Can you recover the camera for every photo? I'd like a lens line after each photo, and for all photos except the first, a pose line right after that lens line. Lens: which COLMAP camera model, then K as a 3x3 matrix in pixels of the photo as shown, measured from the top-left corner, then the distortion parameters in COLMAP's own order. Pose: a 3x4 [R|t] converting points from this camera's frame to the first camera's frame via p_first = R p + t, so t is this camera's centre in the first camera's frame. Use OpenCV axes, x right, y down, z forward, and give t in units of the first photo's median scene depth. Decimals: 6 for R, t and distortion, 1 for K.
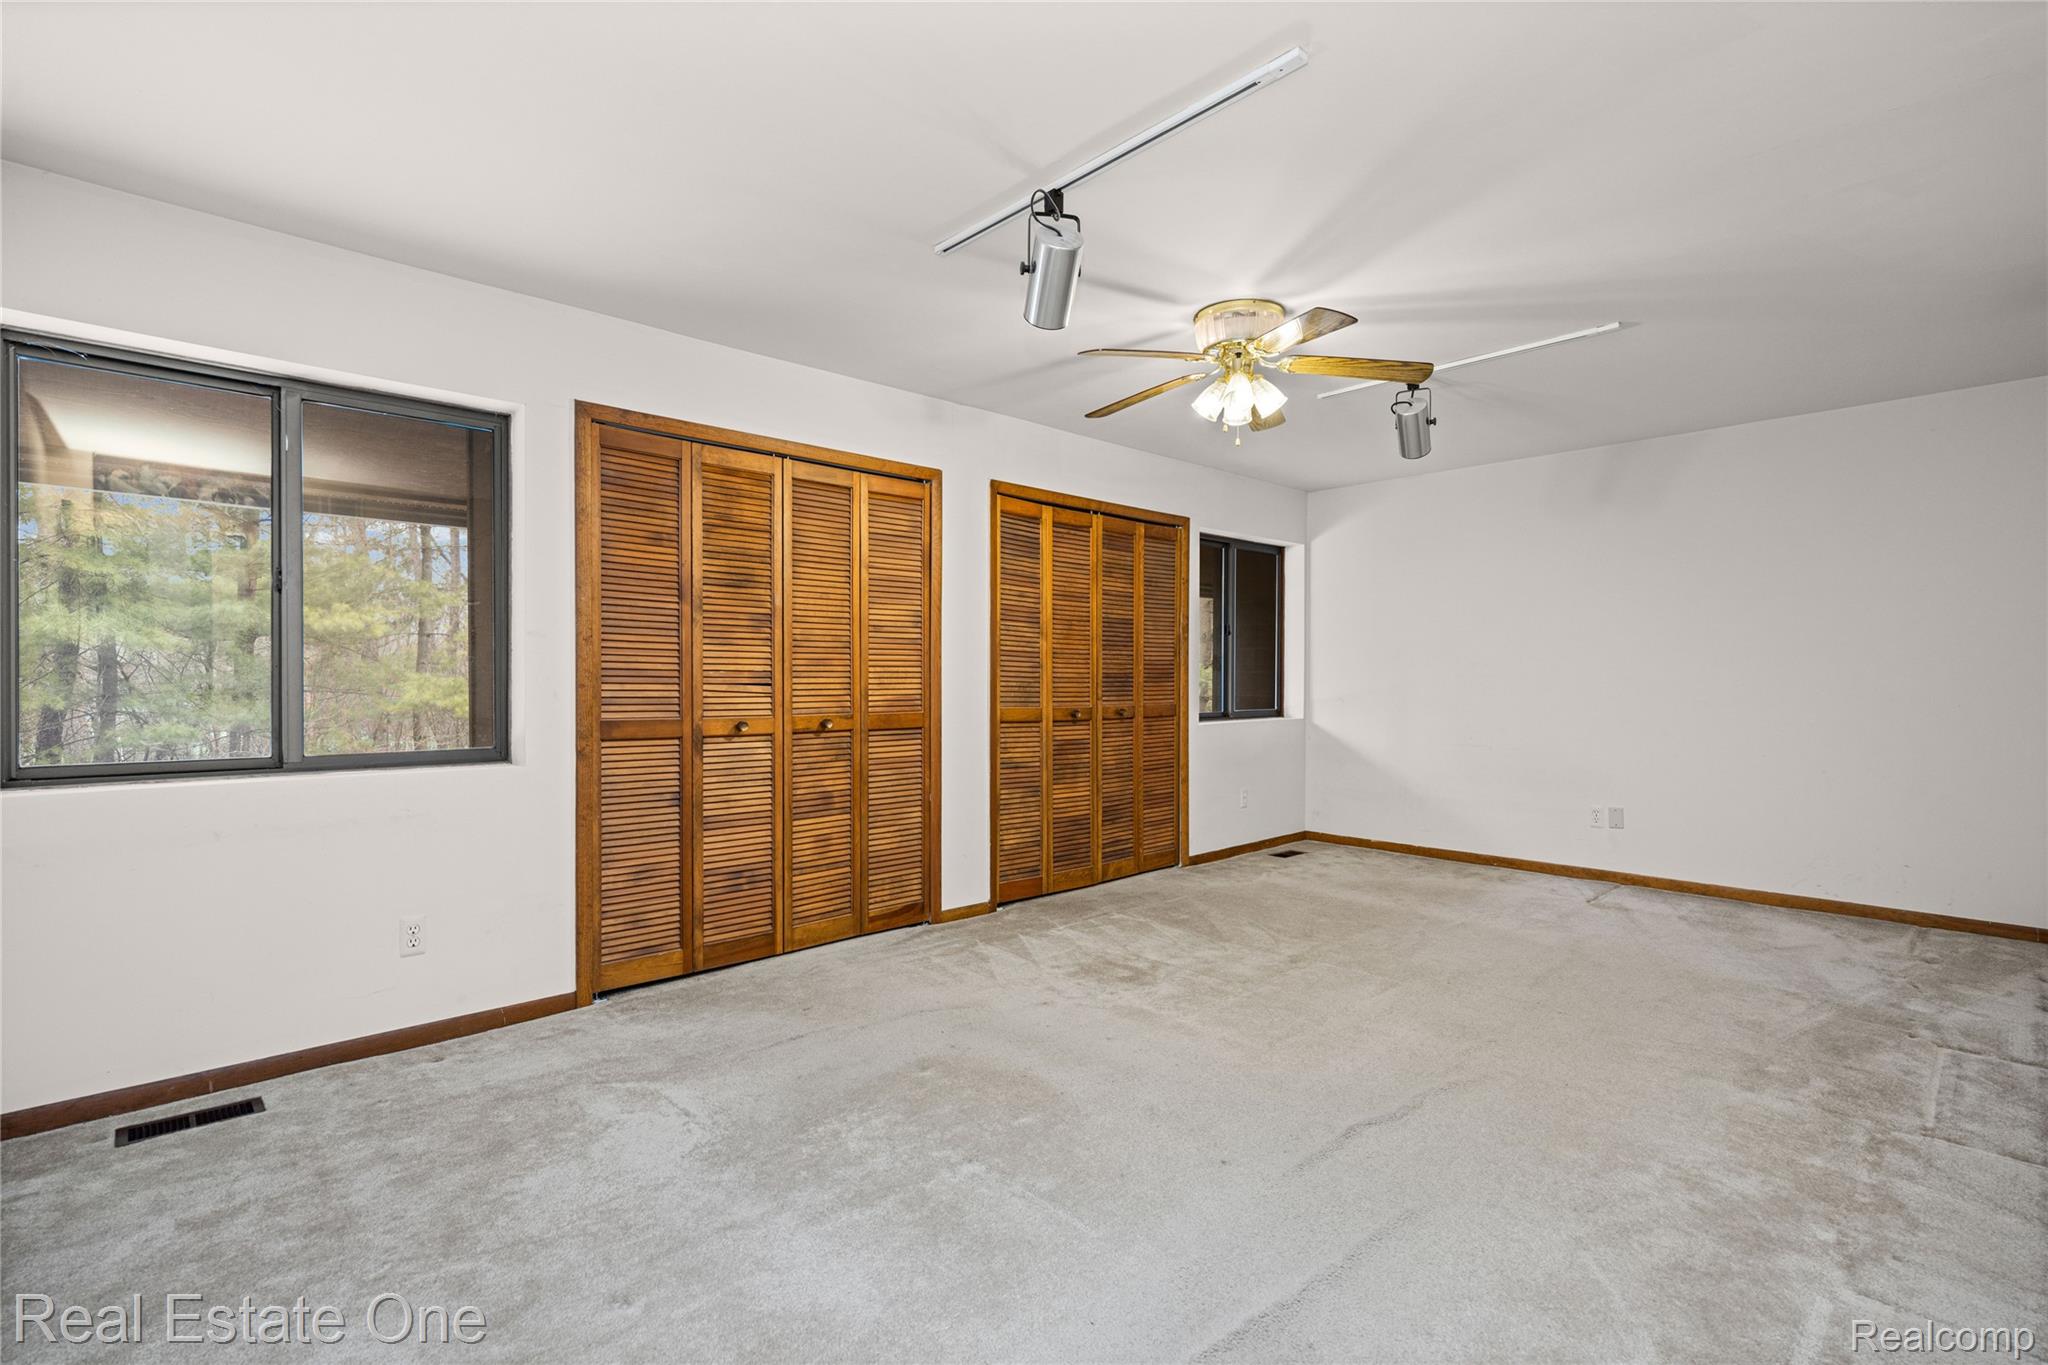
lens RADIAL K [[892.5, 0, 1017.8], [0, 892.5, 704.9], [0, 0, 1]] dist [-0.024491, -0.000114]
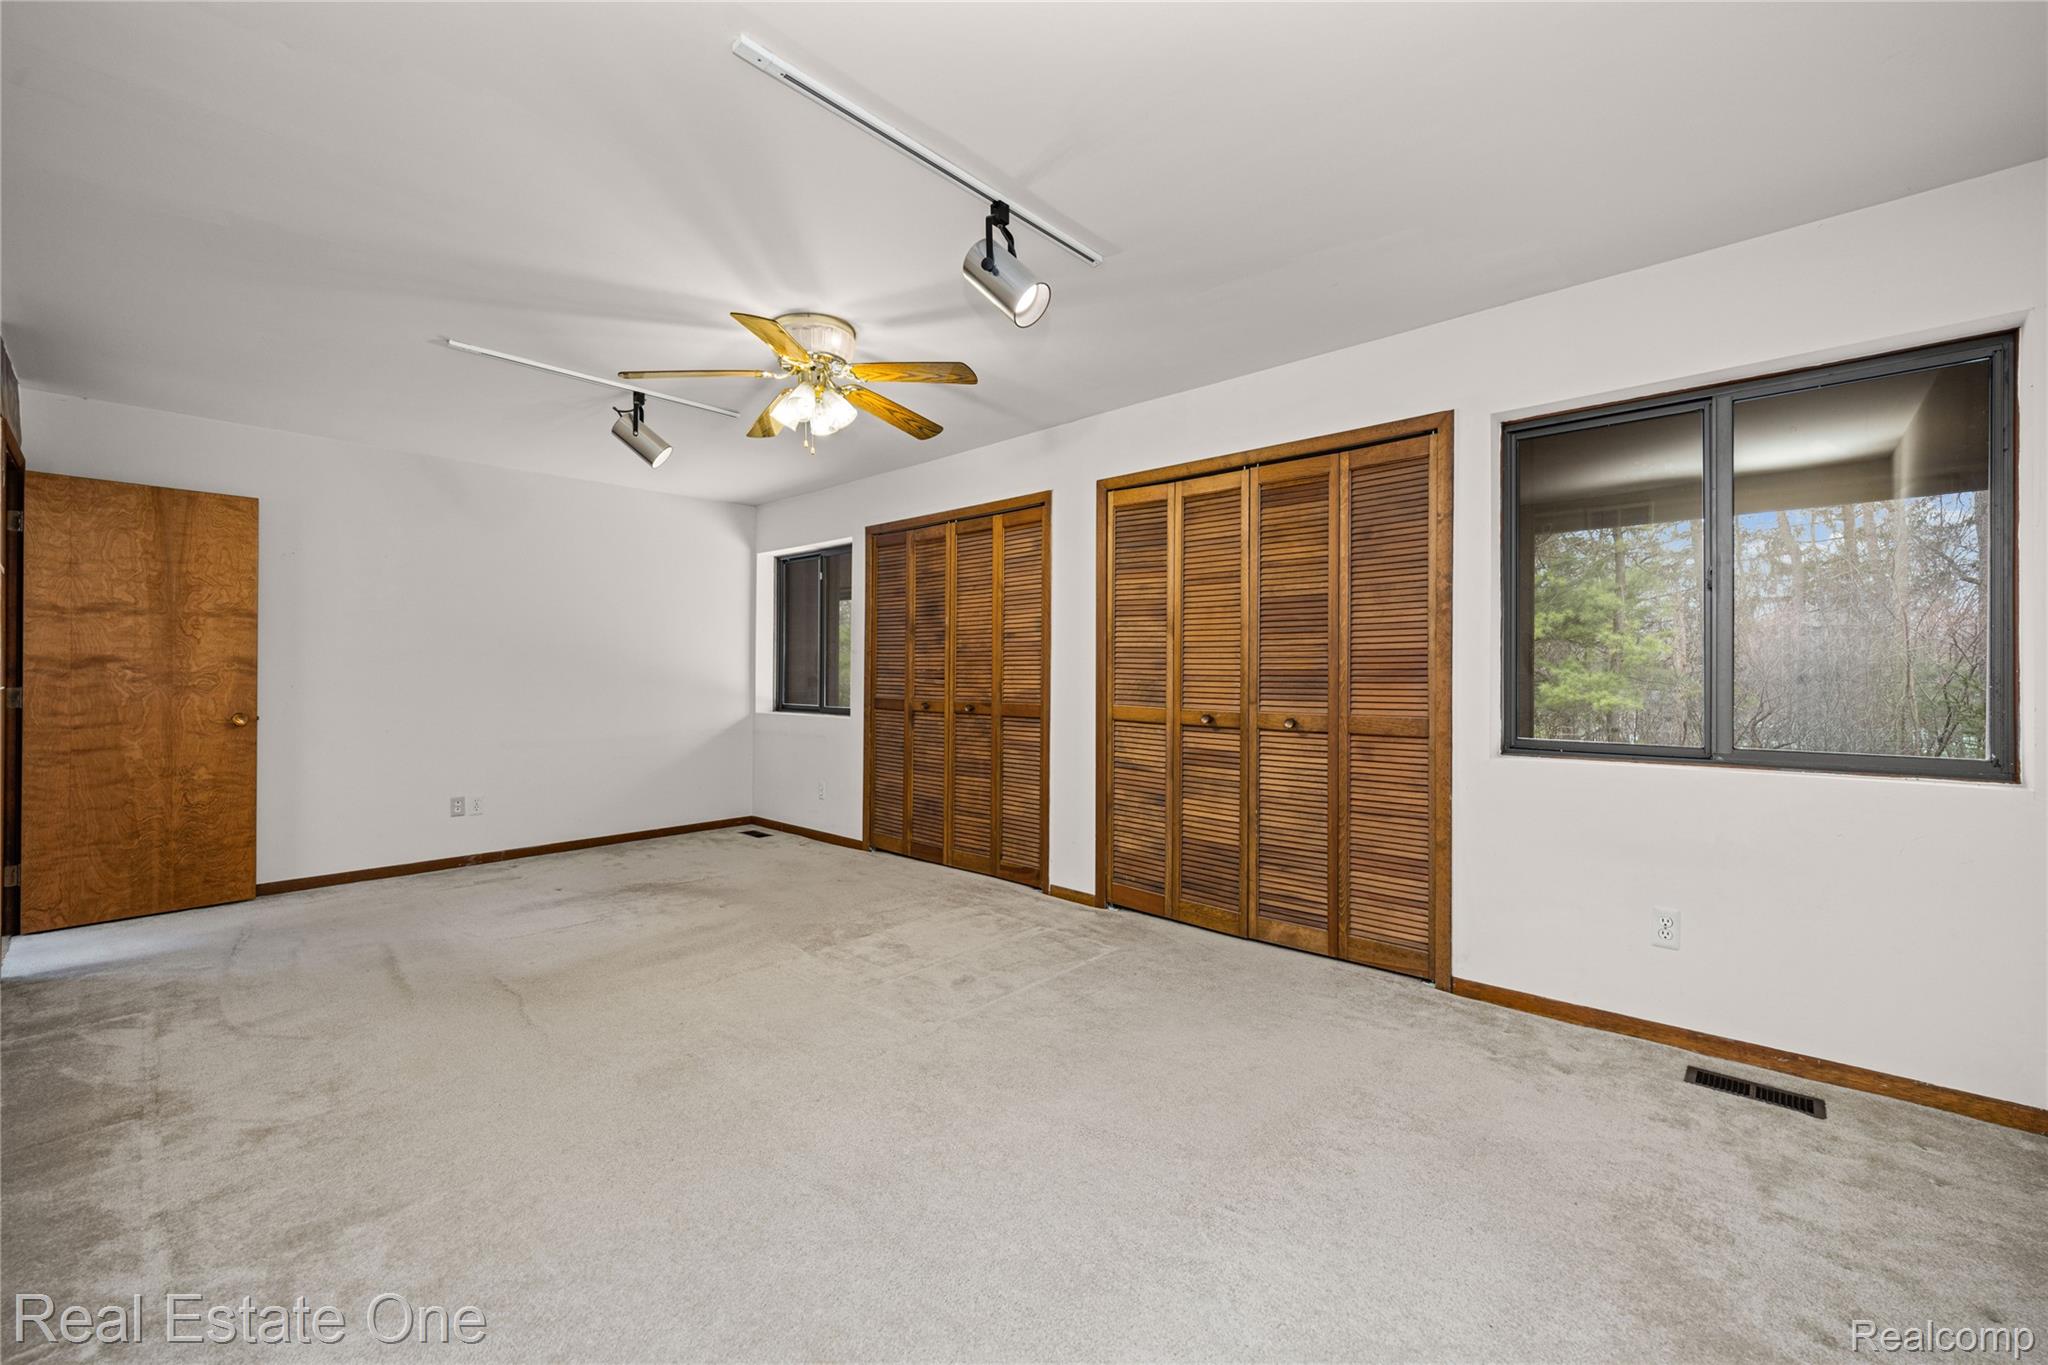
lens RADIAL K [[843.4, 0, 1024.0], [0, 843.4, 682.5], [0, 0, 1]] dist [0.016332, 0.000079]
pose [[0.078348, 0.011667, -0.996858, 0.919041], [-0.032050, 0.999444, 0.009178, -0.028013], [0.996411, 0.031231, 0.078678, 0.836923]]
